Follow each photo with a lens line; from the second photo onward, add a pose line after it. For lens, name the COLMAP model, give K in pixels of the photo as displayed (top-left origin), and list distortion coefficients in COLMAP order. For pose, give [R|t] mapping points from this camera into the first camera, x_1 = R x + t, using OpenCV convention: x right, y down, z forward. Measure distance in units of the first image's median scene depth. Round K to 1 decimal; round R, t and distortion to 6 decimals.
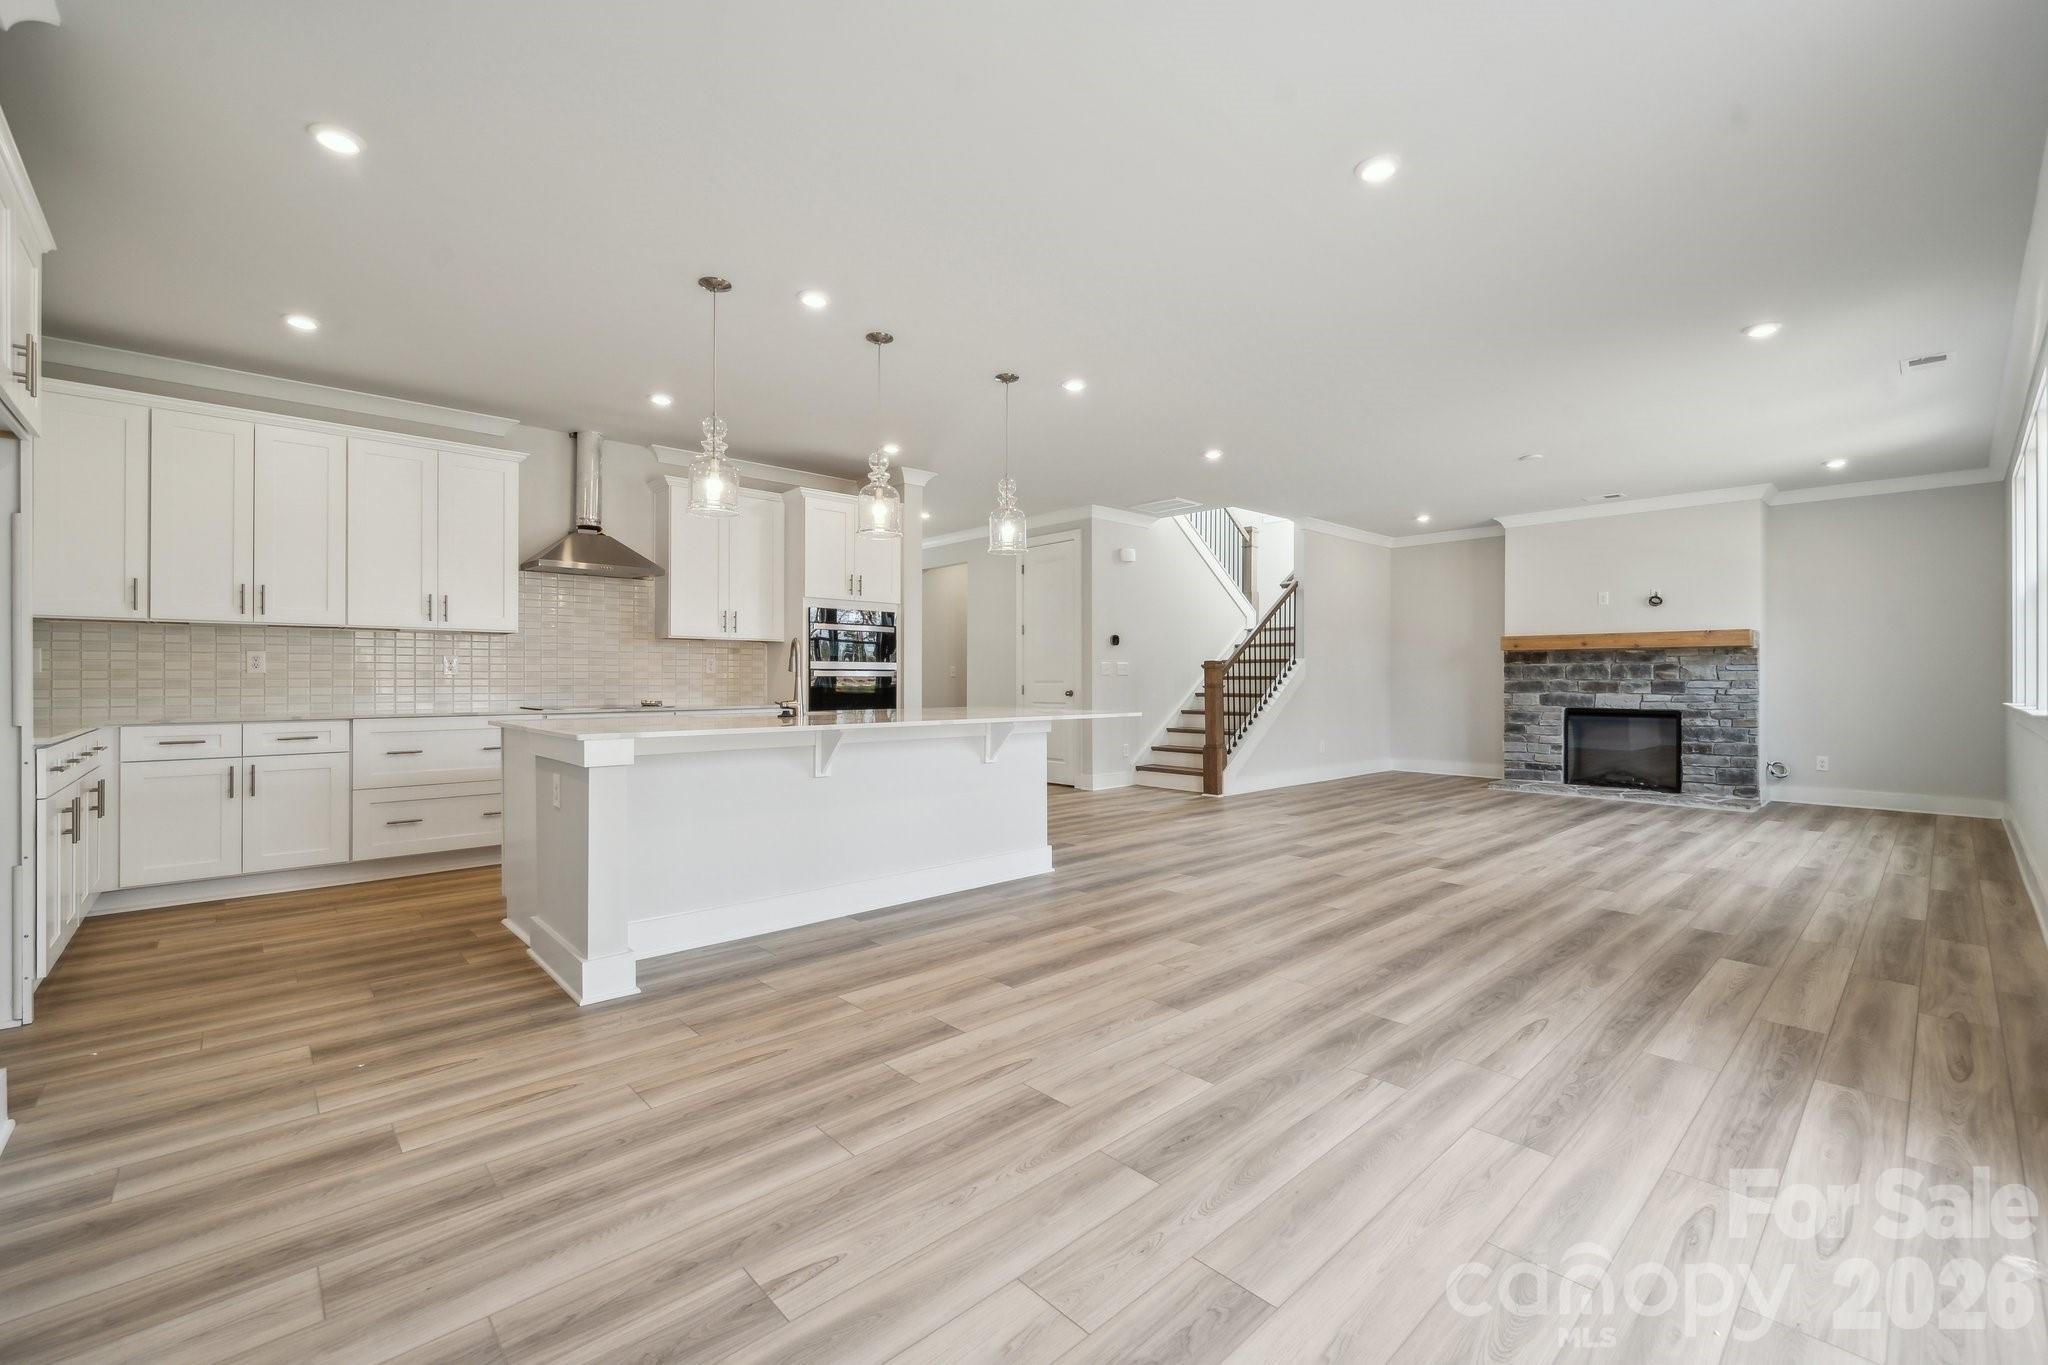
lens RADIAL K [[851.1, 0, 1026.0], [0, 851.1, 672.4], [0, 0, 1]] dist [0.001638, -0.000523]
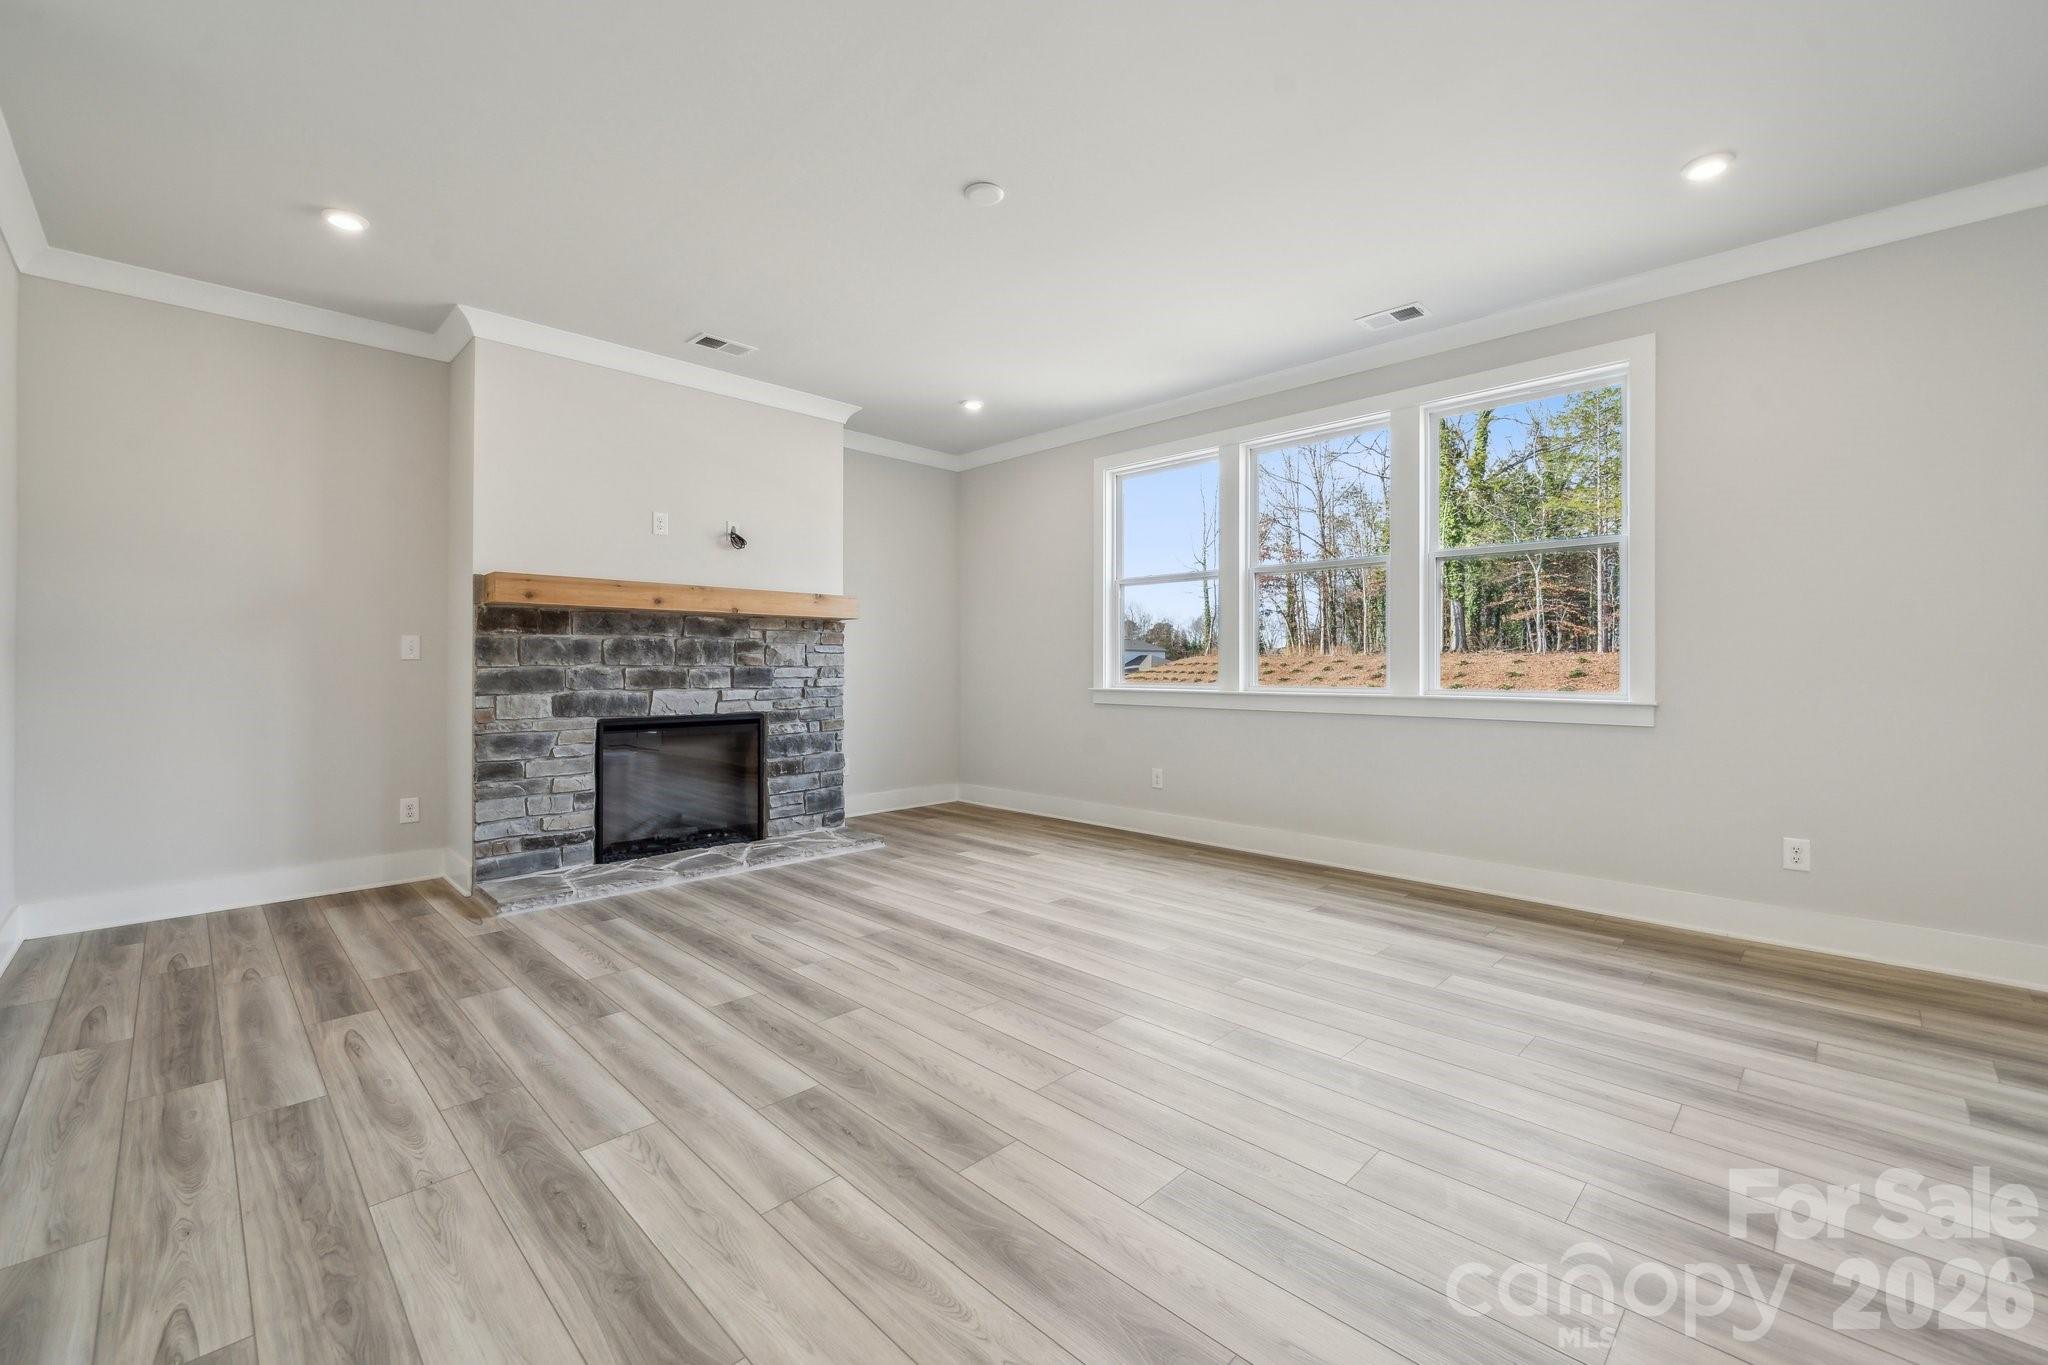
lens RADIAL K [[851.1, 0, 1046.1], [0, 851.1, 650.3], [0, 0, 1]] dist [0.001638, -0.000523]
pose [[-0.066507, 0.014654, 0.997678, 0.114405], [-0.007673, 0.999855, -0.015198, 0.005944], [-0.997756, -0.008666, -0.066385, 0.948172]]
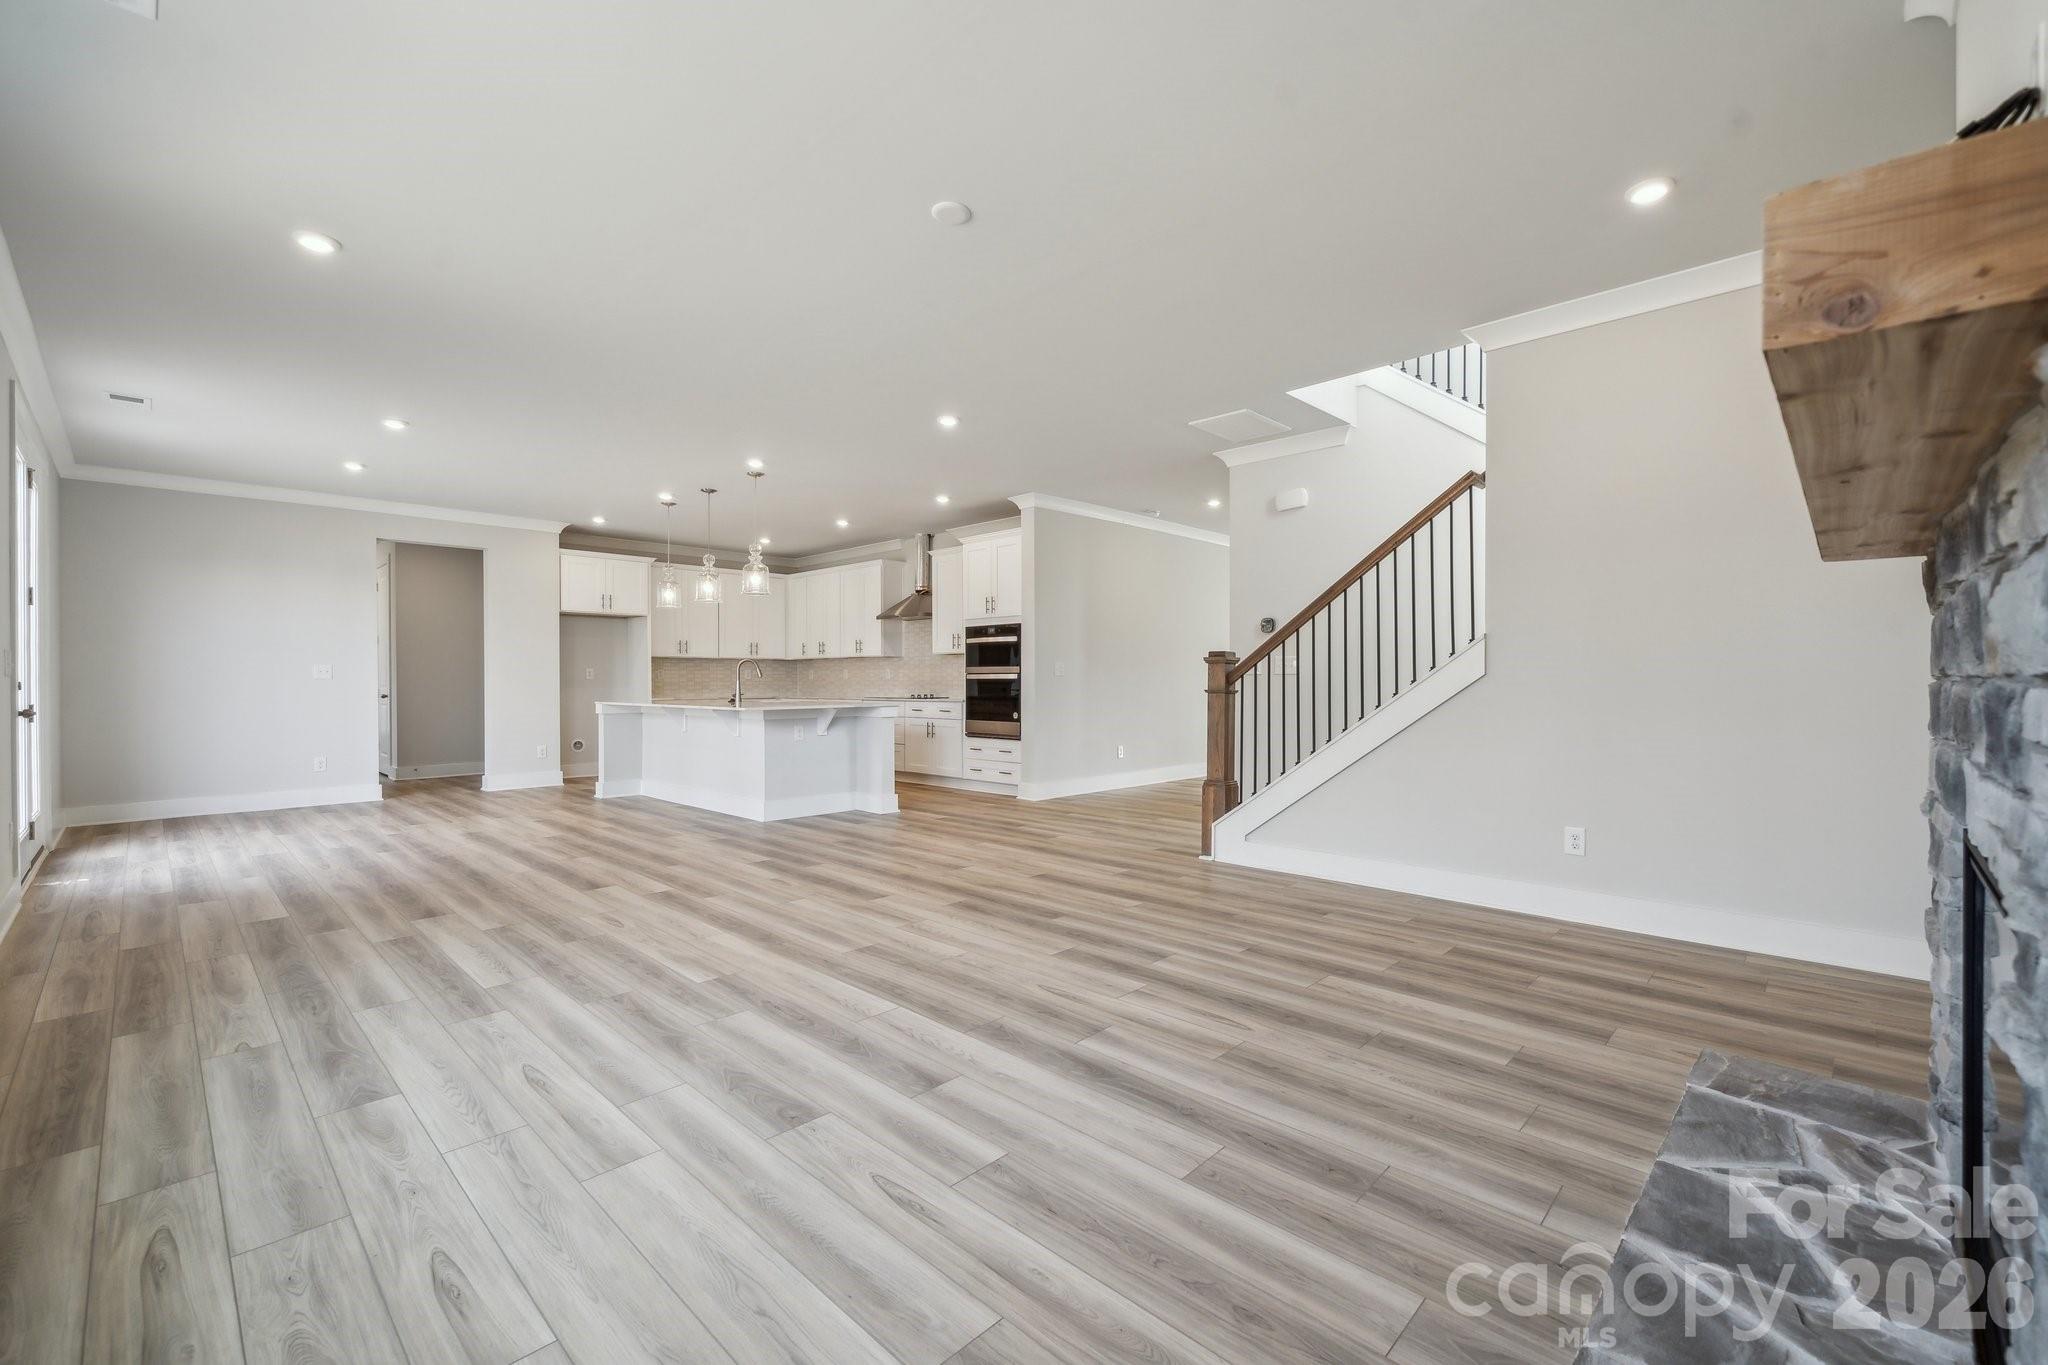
lens RADIAL K [[851.1, 0, 1027.3], [0, 851.1, 681.9], [0, 0, 1]] dist [0.001638, -0.000523]
pose [[0.061870, -0.000369, -0.998084, 1.019319], [0.010399, 0.999946, 0.000274, 0.009256], [0.998030, -0.010396, 0.061870, 0.963149]]
